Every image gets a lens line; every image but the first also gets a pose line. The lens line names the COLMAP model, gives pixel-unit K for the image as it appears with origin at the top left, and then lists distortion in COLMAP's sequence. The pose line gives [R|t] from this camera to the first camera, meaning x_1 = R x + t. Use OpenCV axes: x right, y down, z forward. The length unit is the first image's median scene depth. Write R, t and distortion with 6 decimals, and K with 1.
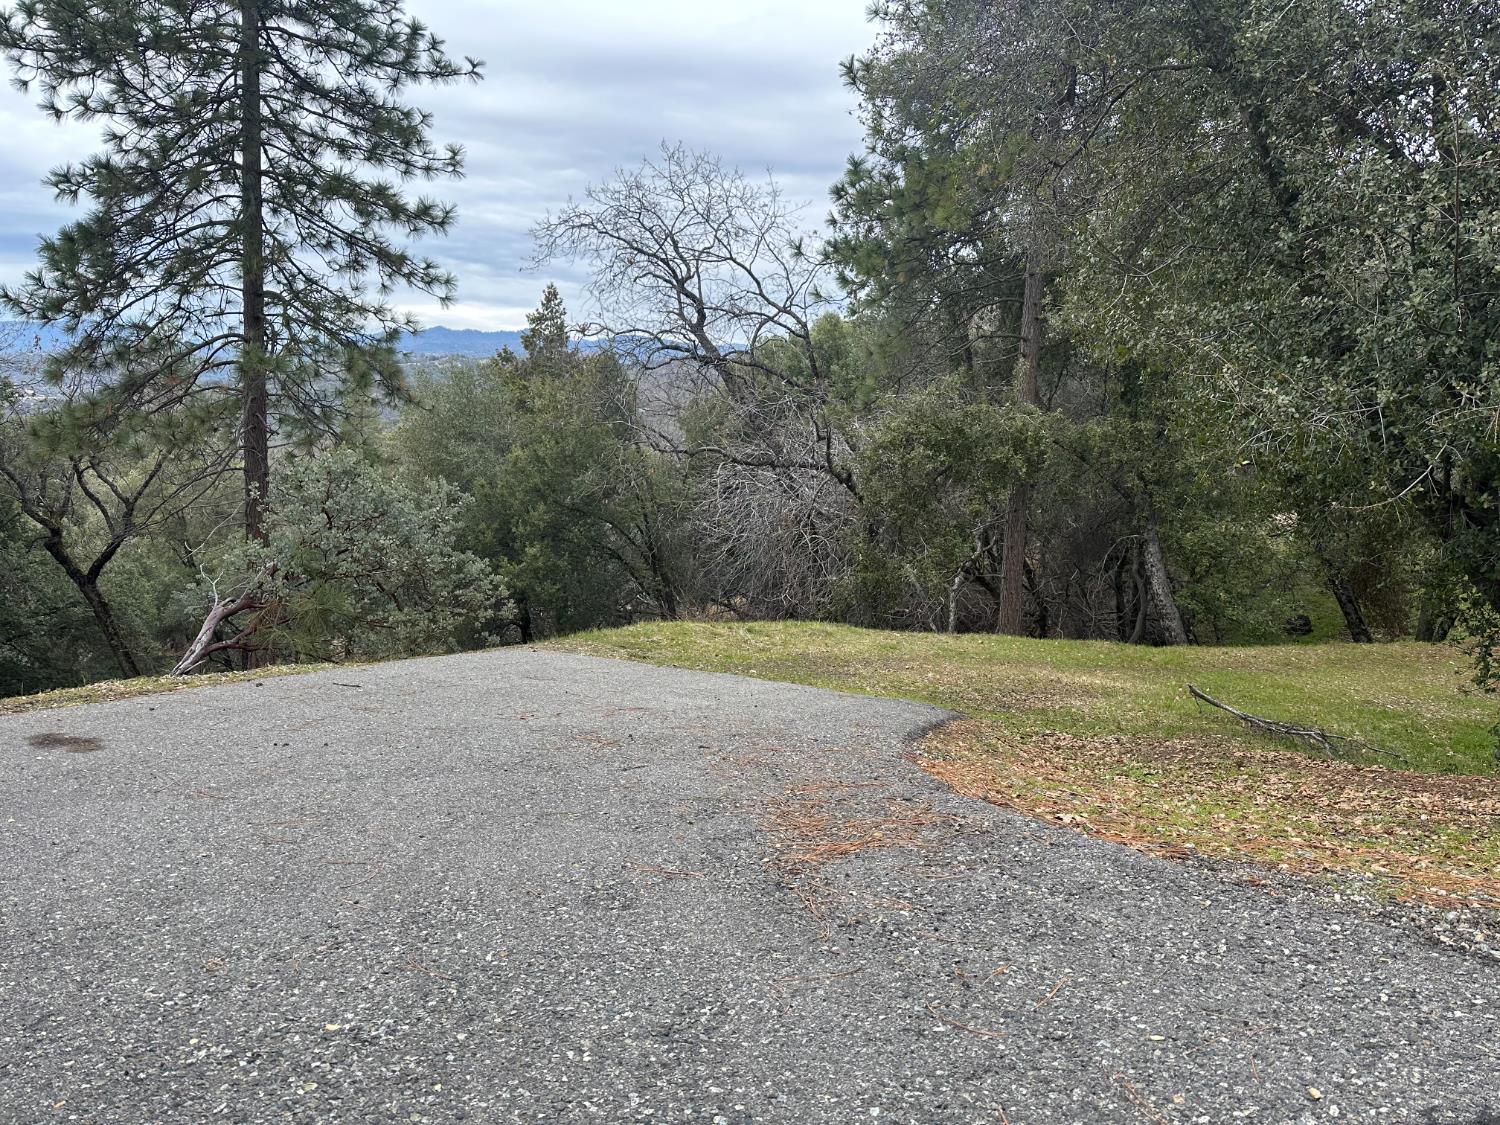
lens RADIAL K [[1041.8, 0, 743.4], [0, 1041.8, 564.0], [0, 0, 1]] dist [0.091869, -0.107685]
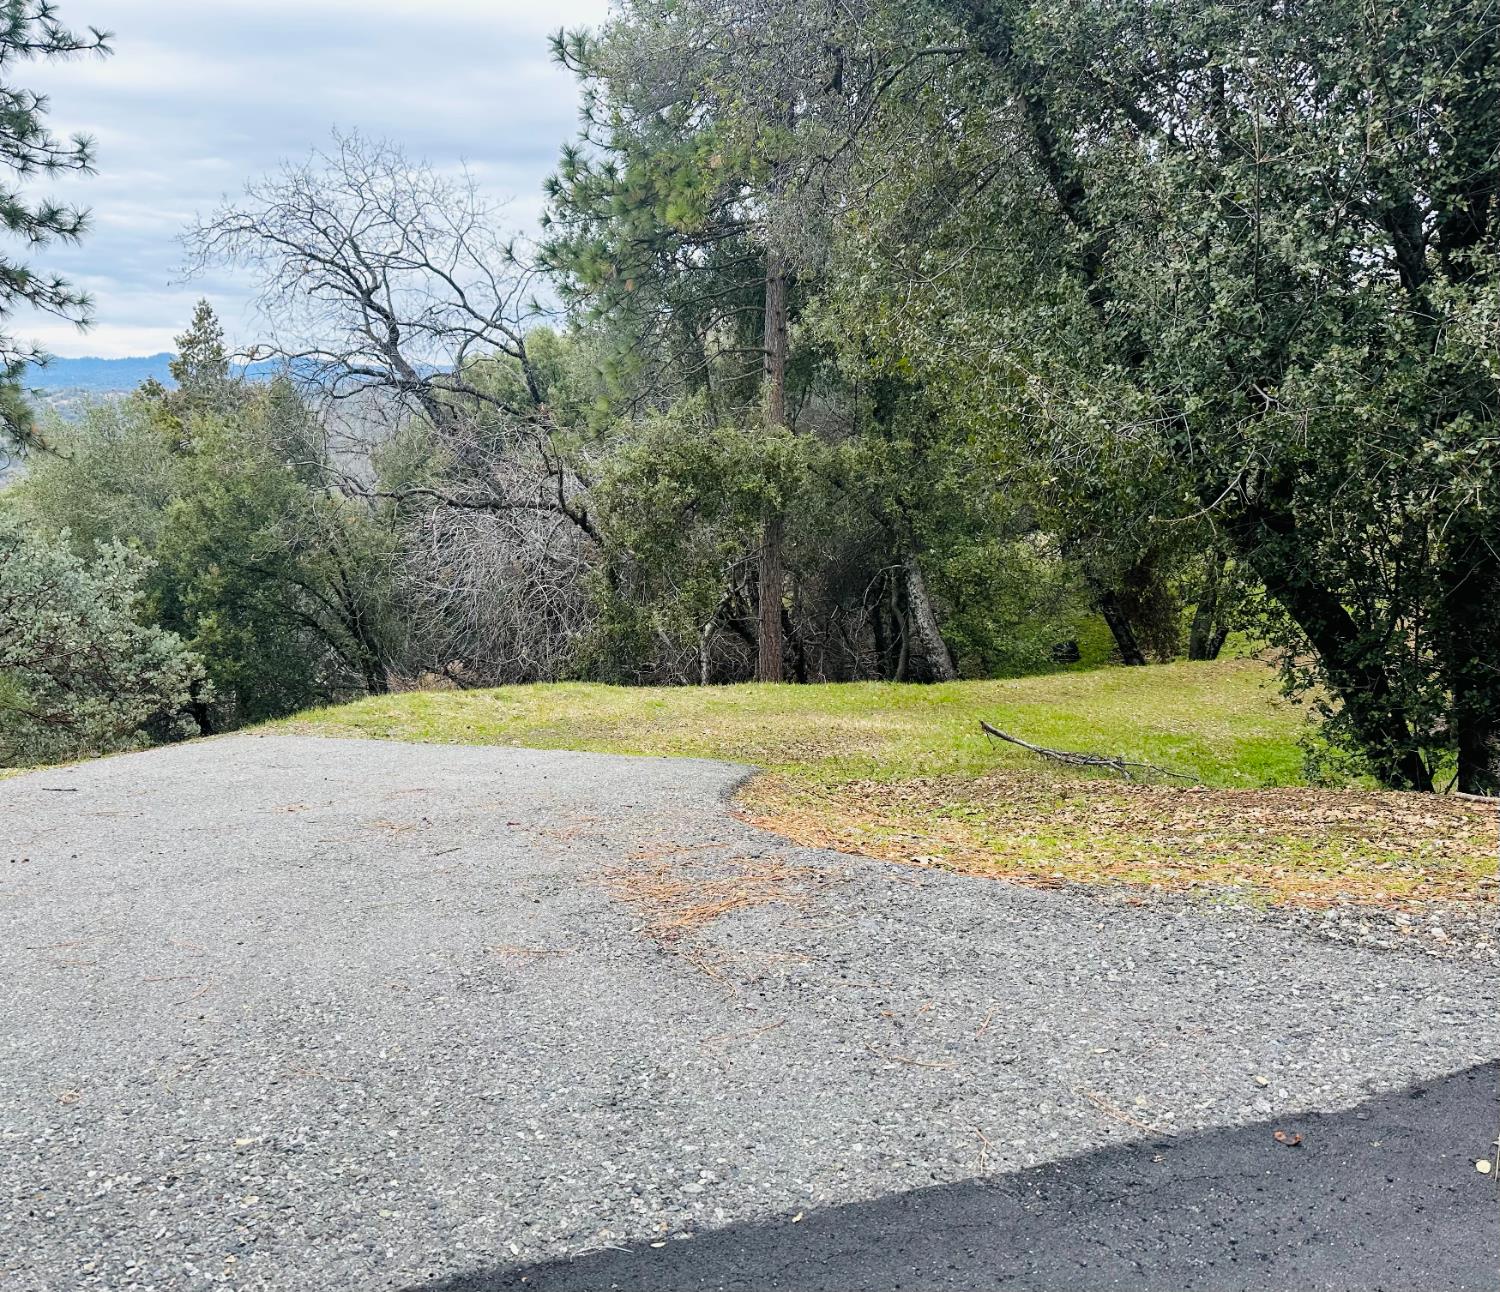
lens RADIAL K [[1109.0, 0, 749.6], [0, 1109.0, 640.0], [0, 0, 1]] dist [0.107363, -0.102064]
pose [[0.990431, -0.063771, 0.122394, 0.116574], [0.060365, 0.997684, 0.031342, -0.000566], [-0.124110, -0.023654, 0.991987, 0.052049]]
